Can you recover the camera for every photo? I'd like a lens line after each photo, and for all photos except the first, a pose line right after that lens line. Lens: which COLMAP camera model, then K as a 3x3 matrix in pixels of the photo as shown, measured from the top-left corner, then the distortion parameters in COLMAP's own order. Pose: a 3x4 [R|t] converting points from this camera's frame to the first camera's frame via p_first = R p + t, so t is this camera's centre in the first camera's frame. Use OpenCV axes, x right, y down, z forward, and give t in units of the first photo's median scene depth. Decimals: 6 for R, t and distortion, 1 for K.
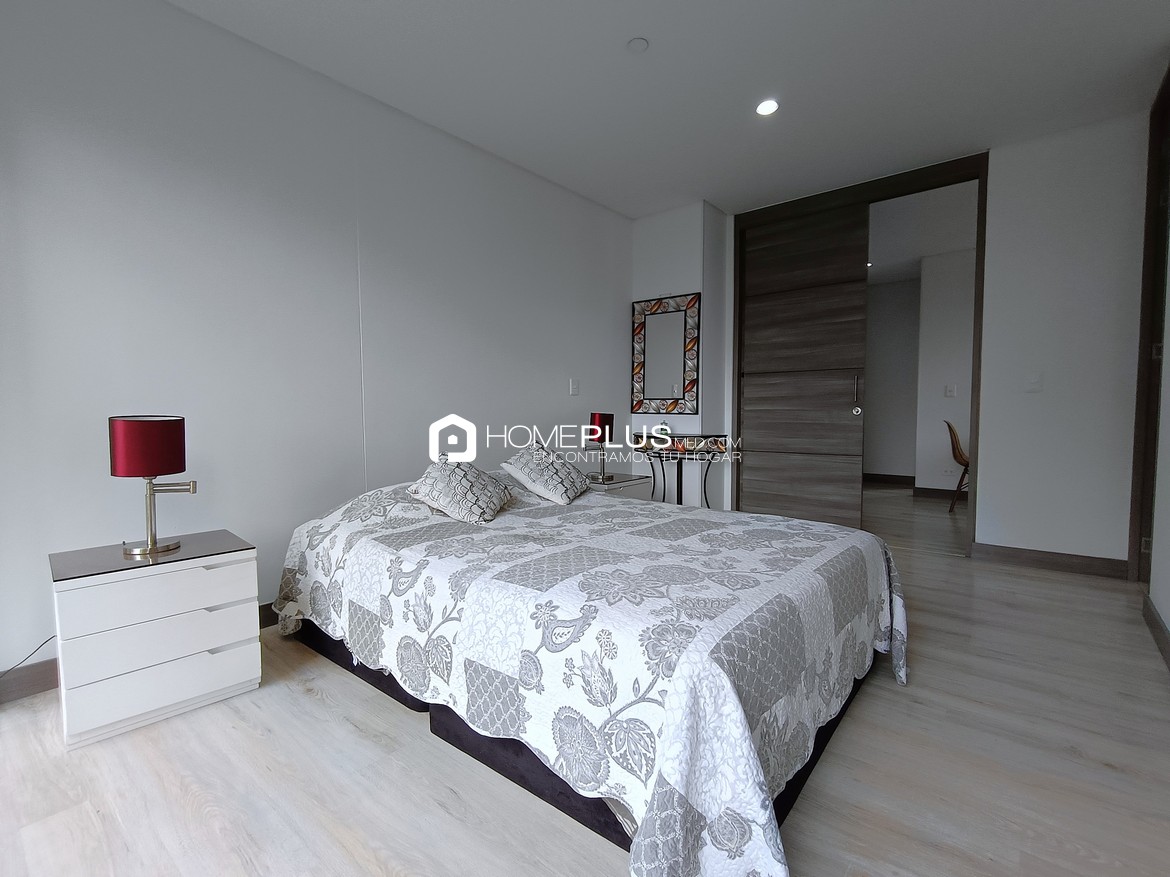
lens RADIAL K [[543.4, 0, 582.1], [0, 543.4, 438.2], [0, 0, 1]] dist [0.004164, -0.000738]
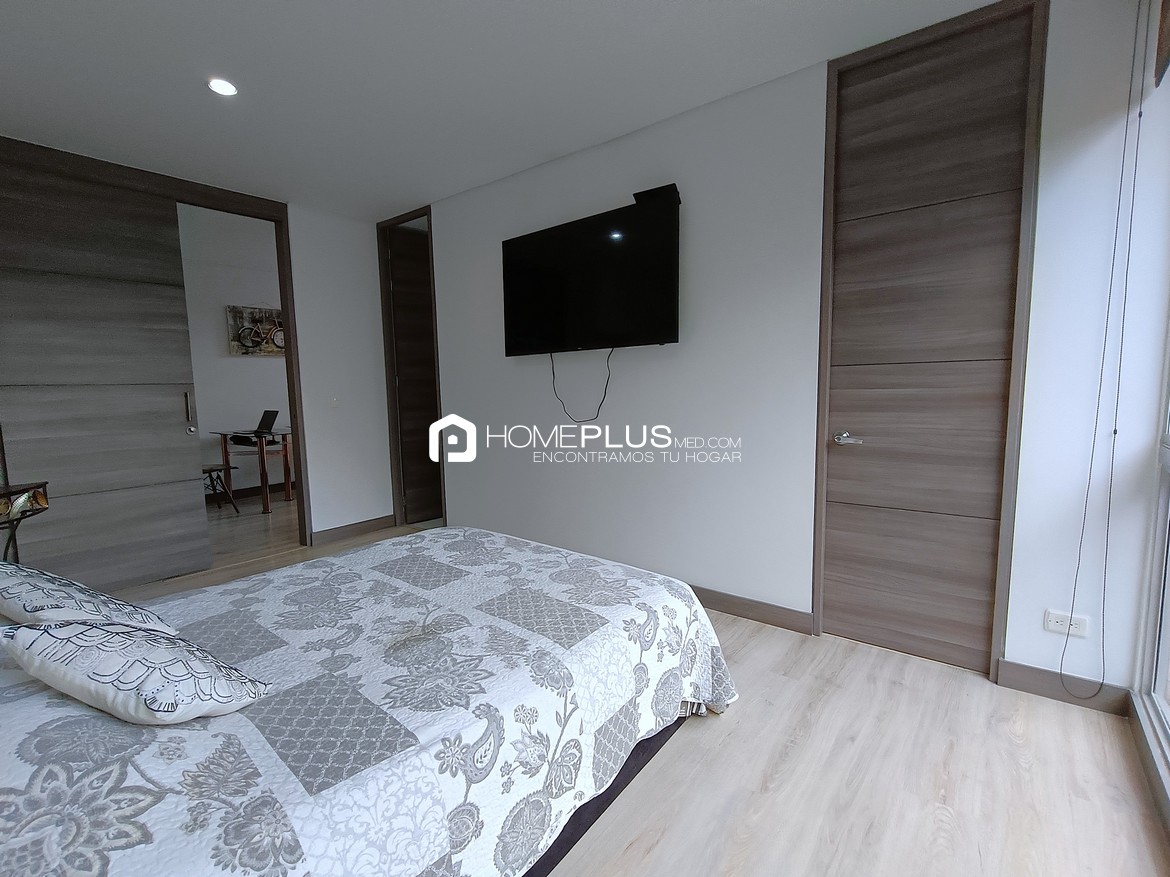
lens RADIAL K [[543.4, 0, 576.3], [0, 543.4, 436.1], [0, 0, 1]] dist [0.004164, -0.000738]
pose [[-0.023228, -0.092319, 0.995459, -1.041119], [0.072942, 0.992917, 0.093785, -0.197067], [-0.997066, 0.074789, -0.016330, 0.927885]]
